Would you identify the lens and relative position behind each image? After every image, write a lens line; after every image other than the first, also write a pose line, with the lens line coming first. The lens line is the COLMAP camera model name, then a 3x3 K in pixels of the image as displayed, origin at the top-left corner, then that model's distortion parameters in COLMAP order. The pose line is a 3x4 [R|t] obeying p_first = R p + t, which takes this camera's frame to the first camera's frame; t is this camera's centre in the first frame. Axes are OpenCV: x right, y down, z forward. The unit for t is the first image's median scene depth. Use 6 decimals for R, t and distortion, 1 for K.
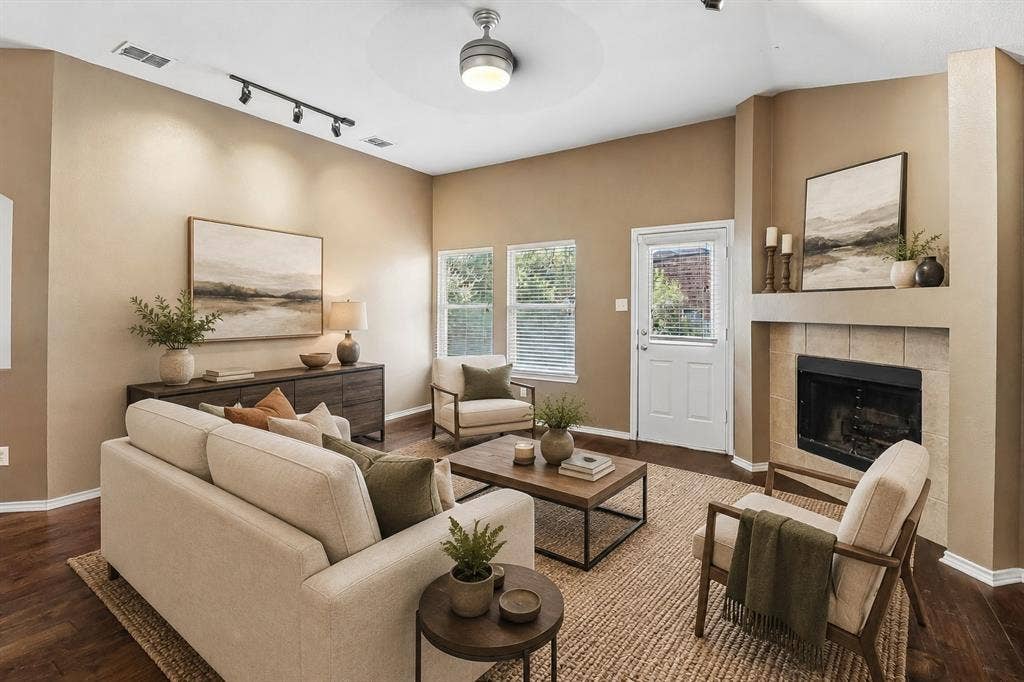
lens RADIAL K [[477.1, 0, 502.2], [0, 477.1, 310.7], [0, 0, 1]] dist [0.004893, -0.002444]
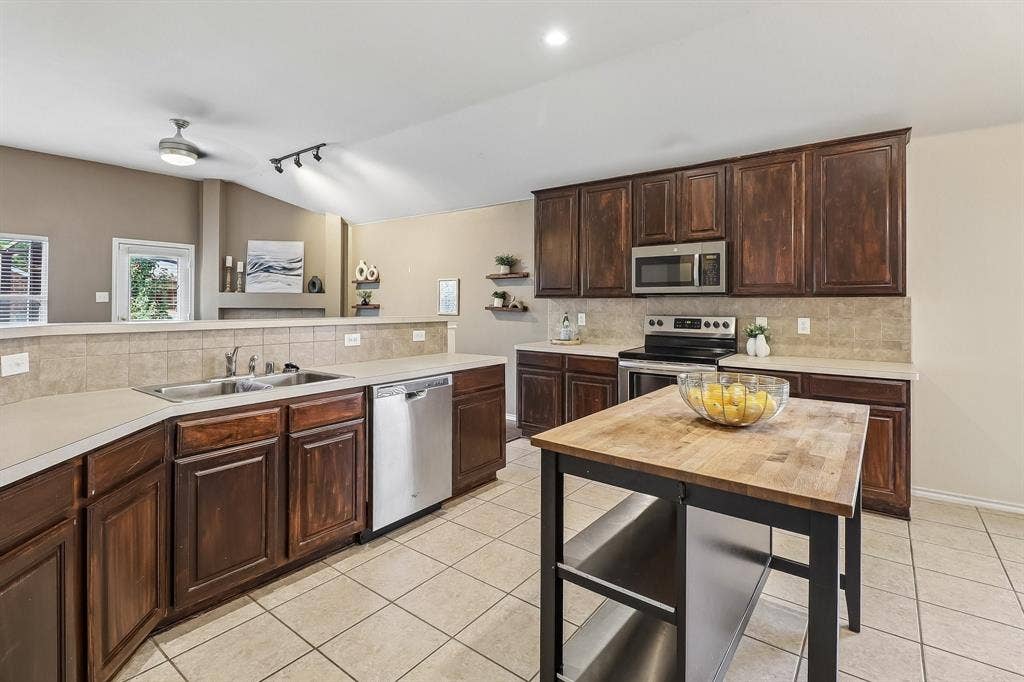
lens RADIAL K [[477.1, 0, 516.3], [0, 477.1, 303.7], [0, 0, 1]] dist [0.004893, -0.002444]
pose [[0.038513, -0.004418, 0.999248, -1.227112], [-0.001972, 0.999988, 0.004498, -0.004292], [-0.999256, -0.002144, 0.038504, -0.164109]]
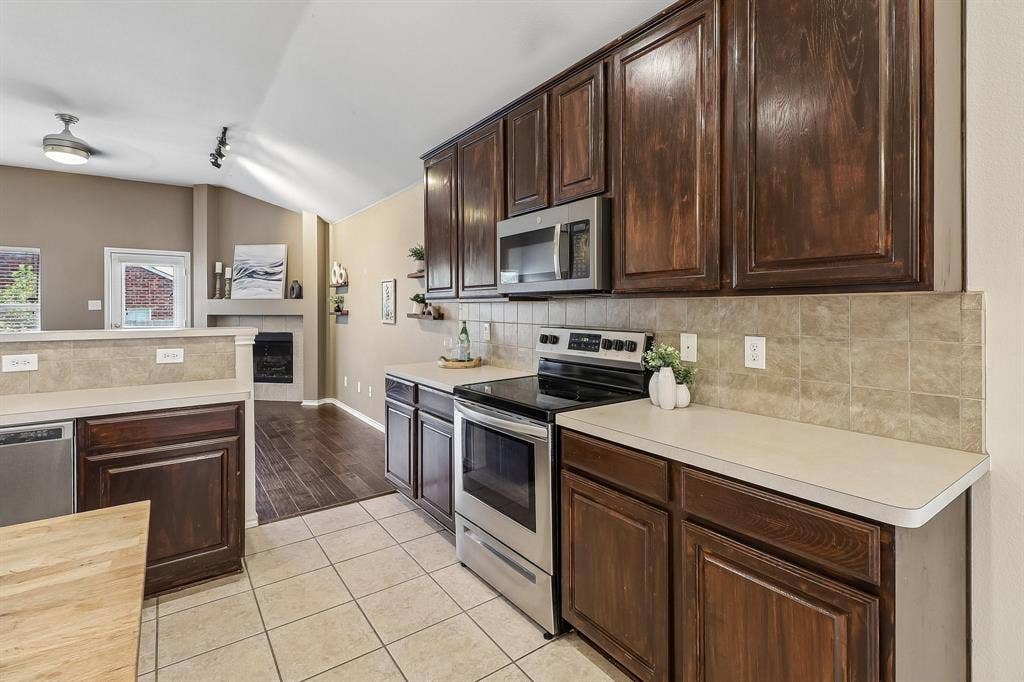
lens RADIAL K [[477.1, 0, 516.3], [0, 477.1, 309.9], [0, 0, 1]] dist [0.004893, -0.002444]
pose [[0.322250, -0.010330, 0.946598, -0.779159], [0.005939, 0.999943, 0.008890, -0.005696], [-0.946636, 0.002757, 0.322293, -0.635776]]
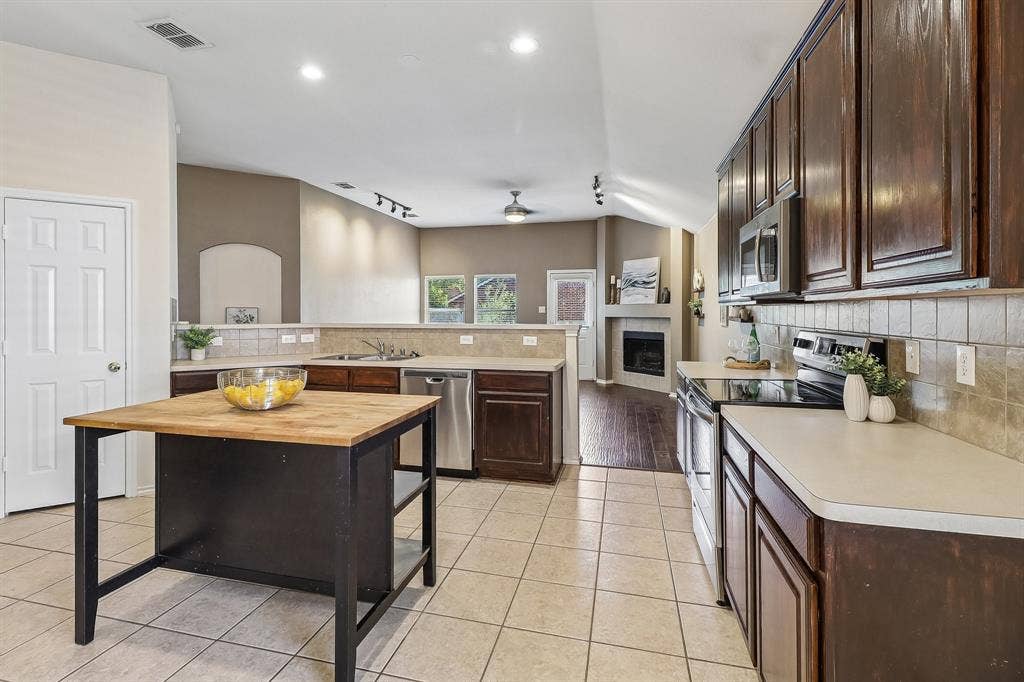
lens RADIAL K [[477.1, 0, 507.5], [0, 477.1, 312.3], [0, 0, 1]] dist [0.004893, -0.002444]
pose [[0.933195, -0.006552, 0.359310, -0.728785], [0.007285, 0.999973, -0.000686, -0.001606], [-0.359295, 0.003258, 0.933218, -0.948247]]
